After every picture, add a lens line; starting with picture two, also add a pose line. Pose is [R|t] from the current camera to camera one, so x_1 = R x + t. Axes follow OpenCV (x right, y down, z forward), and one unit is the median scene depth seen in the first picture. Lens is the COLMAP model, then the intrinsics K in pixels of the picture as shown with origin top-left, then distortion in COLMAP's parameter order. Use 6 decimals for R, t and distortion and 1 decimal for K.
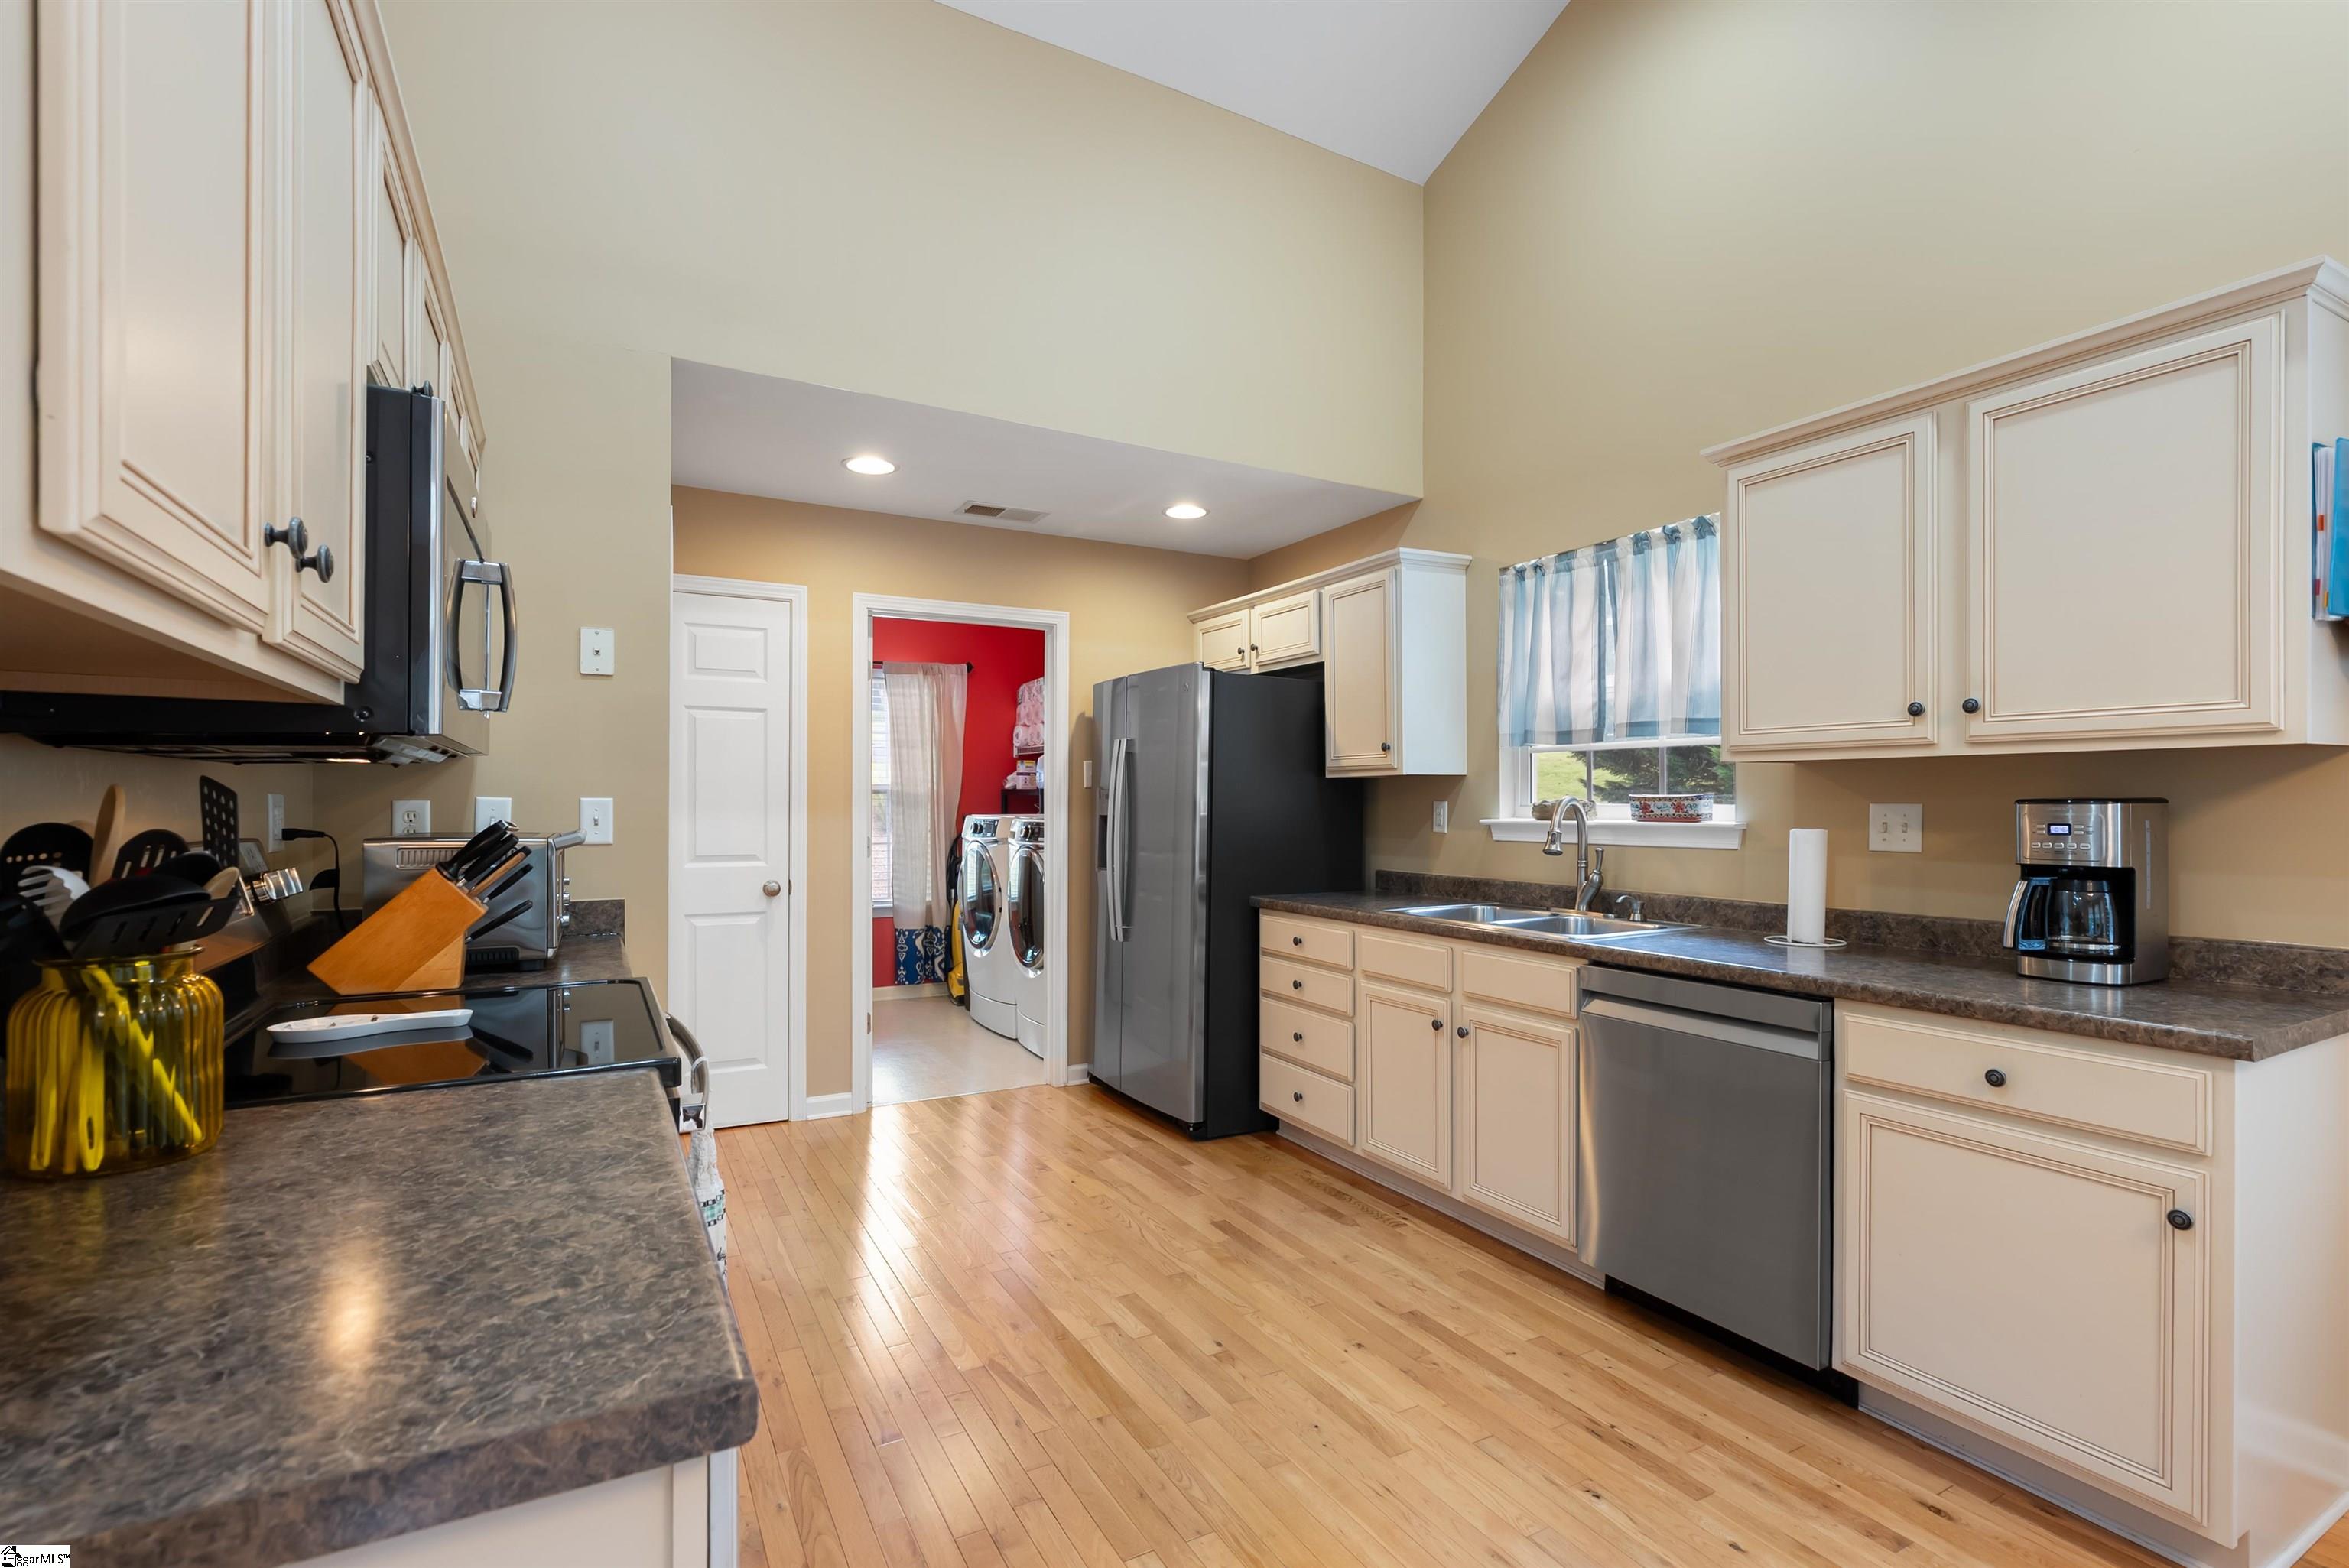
lens RADIAL K [[1063.0, 0, 1179.5], [0, 1063.0, 797.7], [0, 0, 1]] dist [-0.006497, 0.003928]
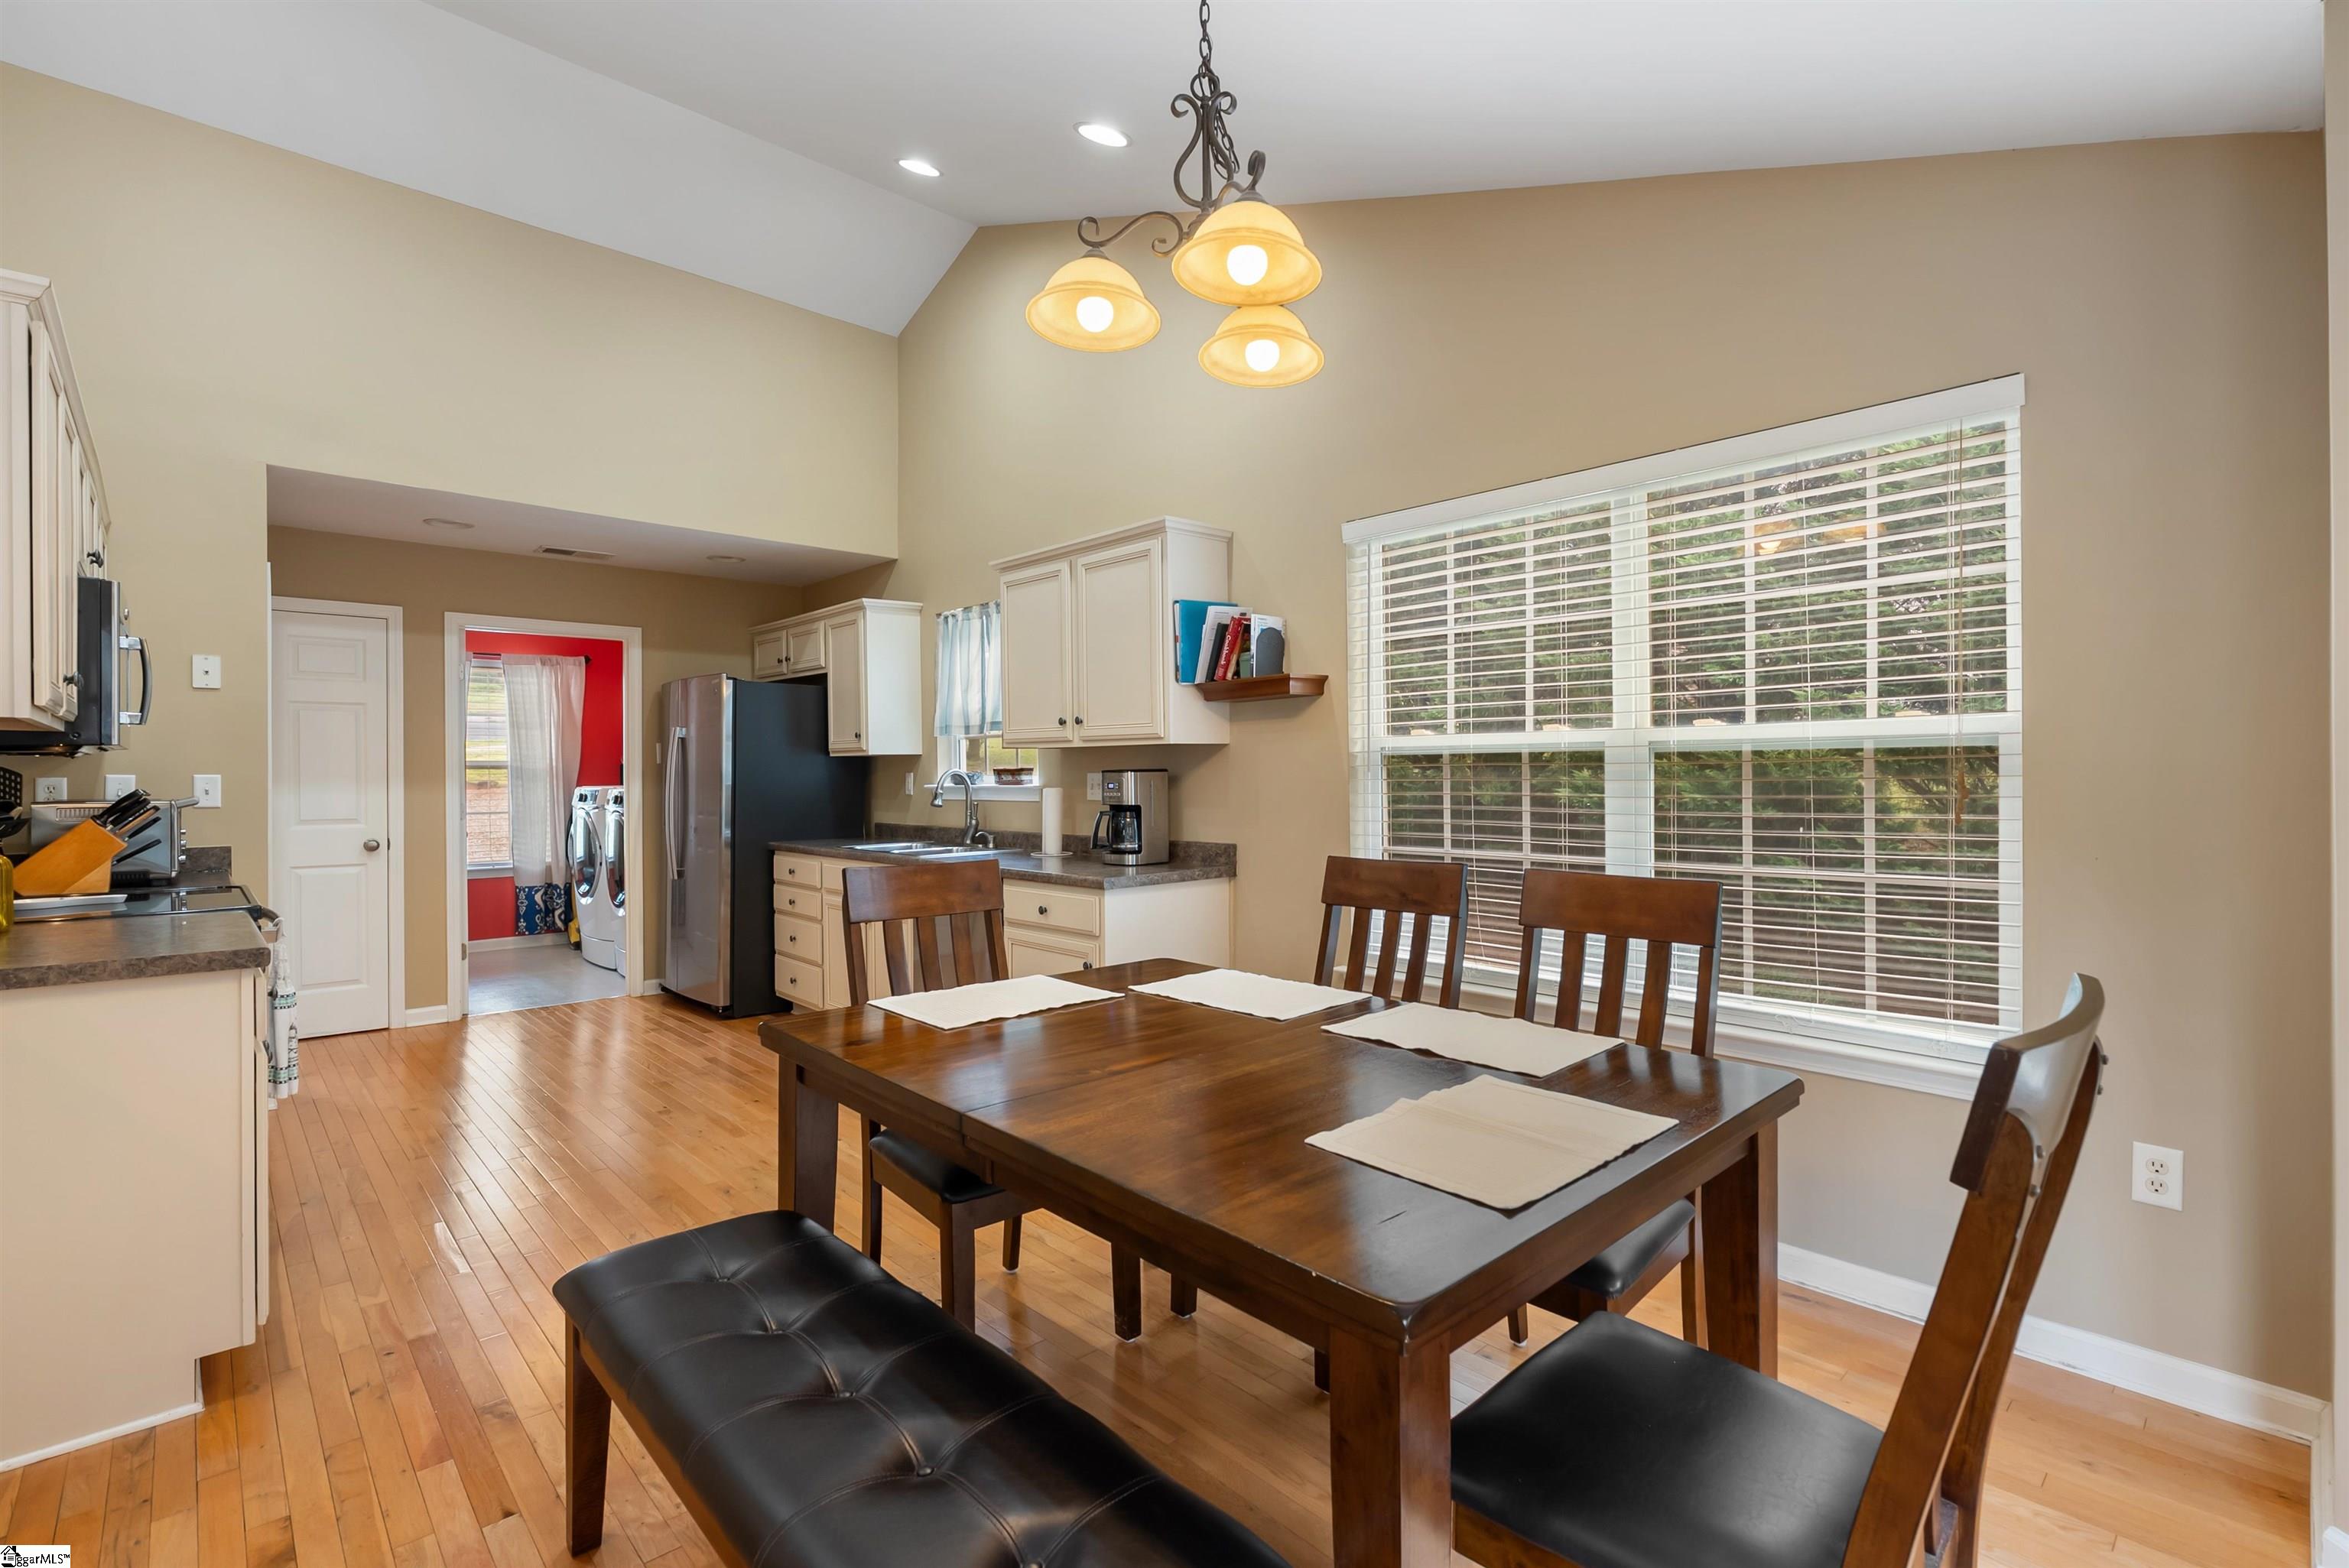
lens RADIAL K [[1063.0, 0, 1178.9], [0, 1063.0, 771.1], [0, 0, 1]] dist [-0.006497, 0.003928]
pose [[0.970696, -0.006412, 0.240227, 0.263442], [0.005870, 0.999978, 0.002970, -0.000953], [-0.240241, -0.001473, 0.970712, -0.488145]]
